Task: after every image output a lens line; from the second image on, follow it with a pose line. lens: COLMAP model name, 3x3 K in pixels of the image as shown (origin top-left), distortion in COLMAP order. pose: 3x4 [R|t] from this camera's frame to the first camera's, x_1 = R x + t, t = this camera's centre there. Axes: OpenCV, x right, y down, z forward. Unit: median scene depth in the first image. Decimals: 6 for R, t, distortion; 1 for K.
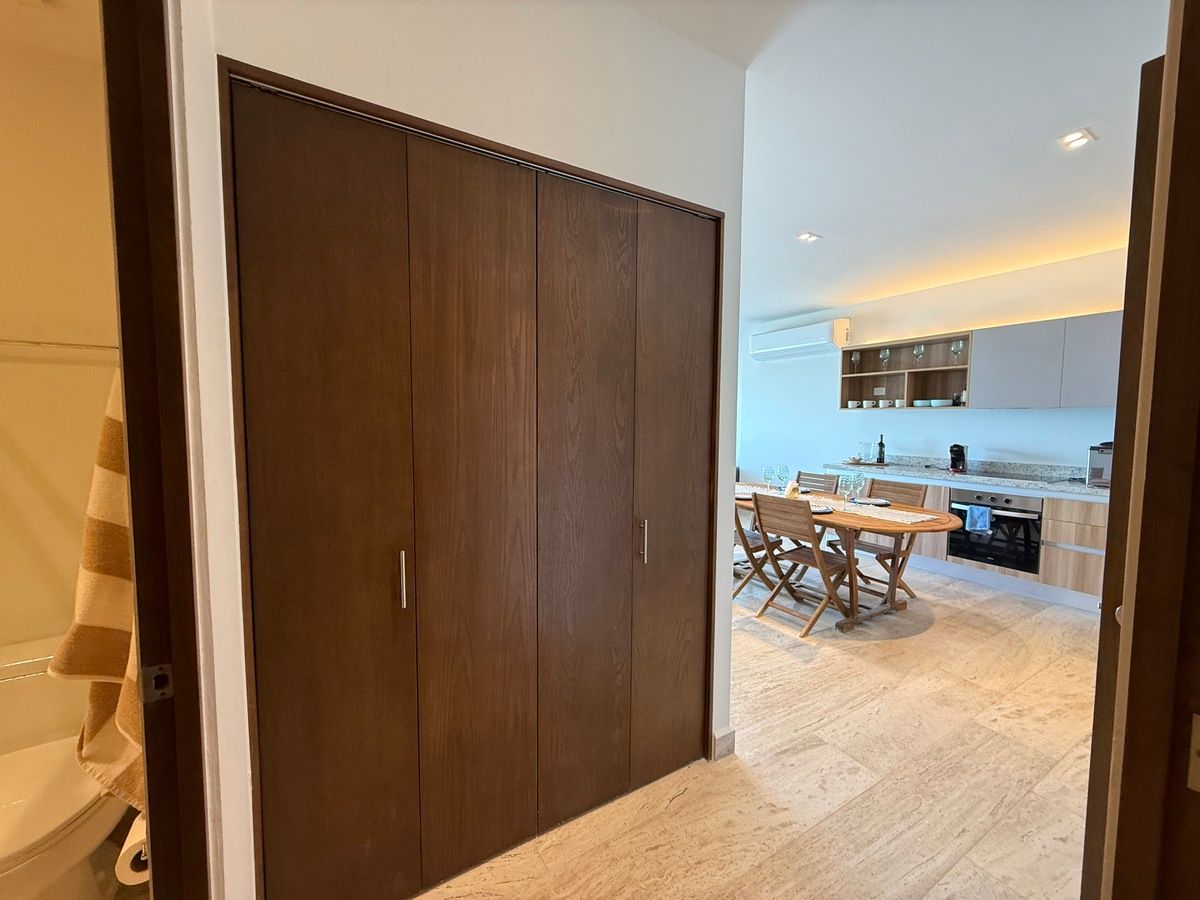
lens RADIAL K [[475.4, 0, 597.1], [0, 475.4, 449.6], [0, 0, 1]] dist [-0.000441, 0.000260]
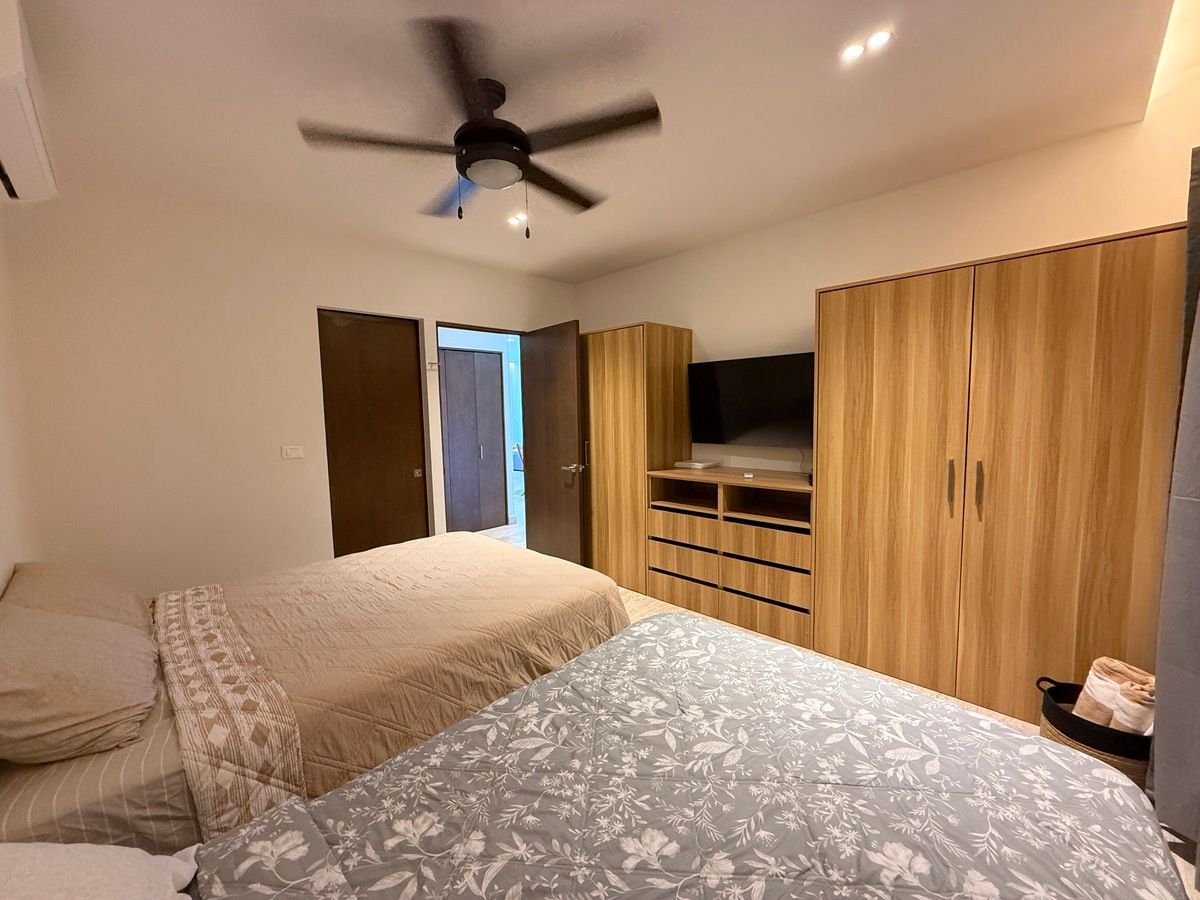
lens RADIAL K [[475.2, 0, 600.0], [0, 475.2, 450.0], [0, 0, 1]] dist [0.000096, -0.000009]
pose [[0.966588, -0.046510, 0.252080, 0.045449], [0.042149, 0.998854, 0.022678, 0.095153], [-0.252846, -0.011296, 0.967441, -1.743421]]
